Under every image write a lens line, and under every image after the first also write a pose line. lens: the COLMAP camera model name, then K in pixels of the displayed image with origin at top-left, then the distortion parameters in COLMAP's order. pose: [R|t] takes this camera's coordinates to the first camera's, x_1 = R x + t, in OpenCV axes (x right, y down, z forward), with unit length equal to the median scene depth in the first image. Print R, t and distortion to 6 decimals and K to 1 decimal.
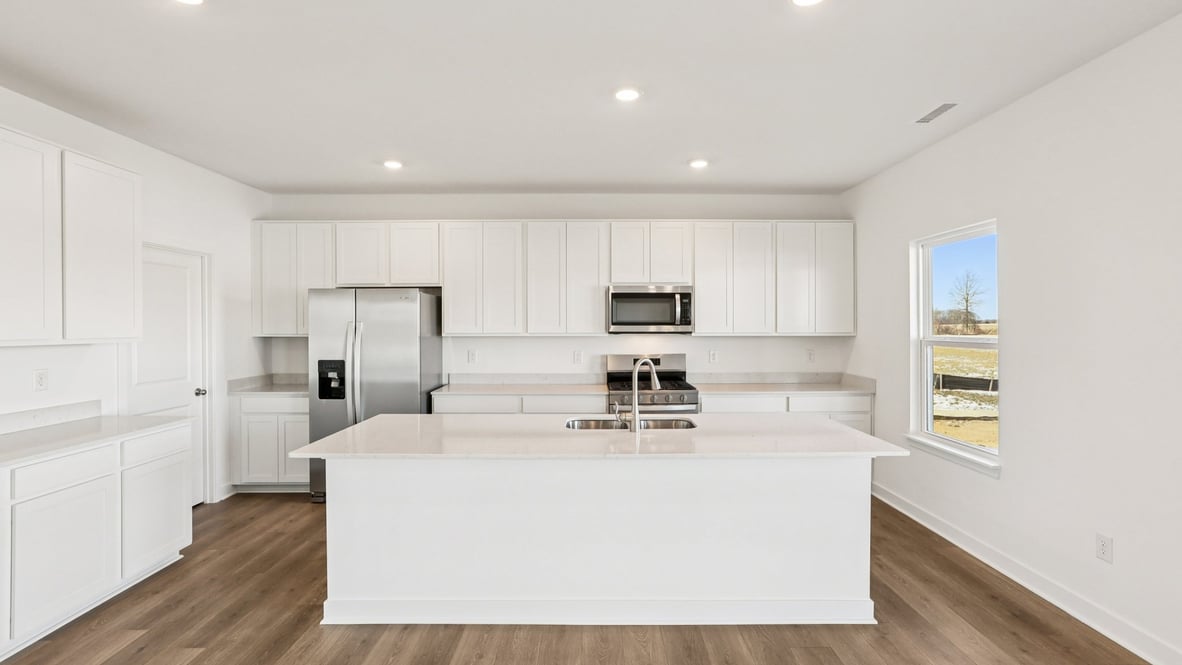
lens RADIAL K [[555.8, 0, 583.4], [0, 555.8, 328.7], [0, 0, 1]] dist [0.001665, 0.002341]
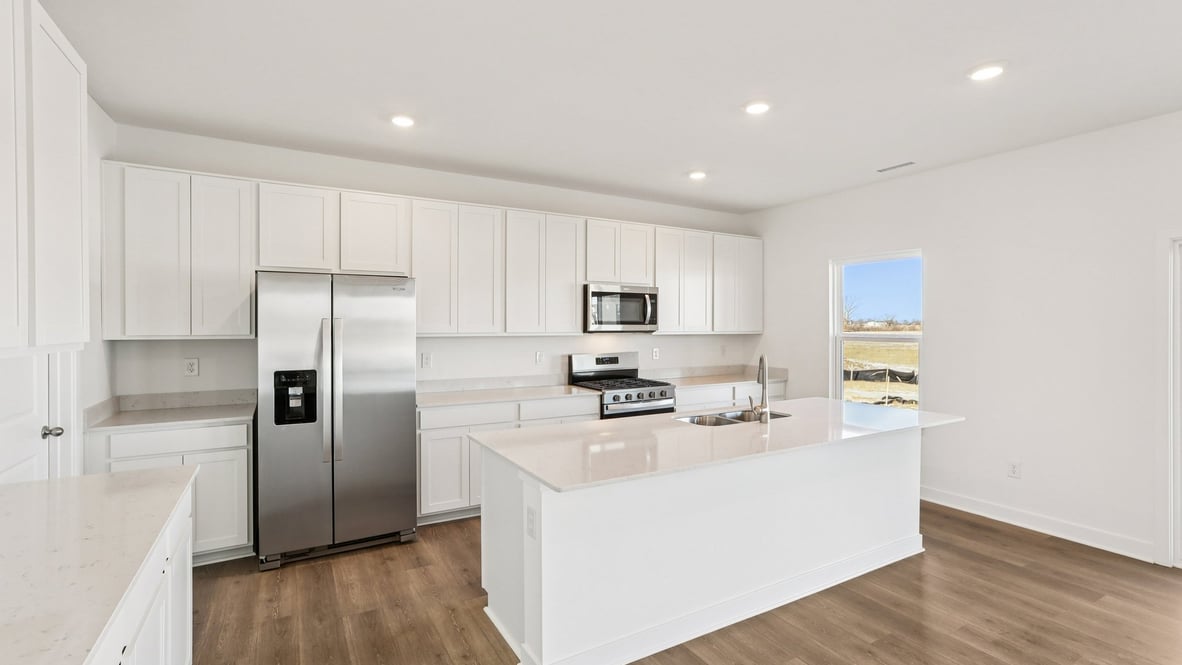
lens RADIAL K [[555.8, 0, 593.4], [0, 555.8, 334.3], [0, 0, 1]] dist [0.001665, 0.002341]
pose [[0.855942, -0.006554, 0.517030, -0.458558], [0.001190, 0.999942, 0.010706, 0.000659], [-0.517070, -0.008549, 0.855901, 0.155748]]
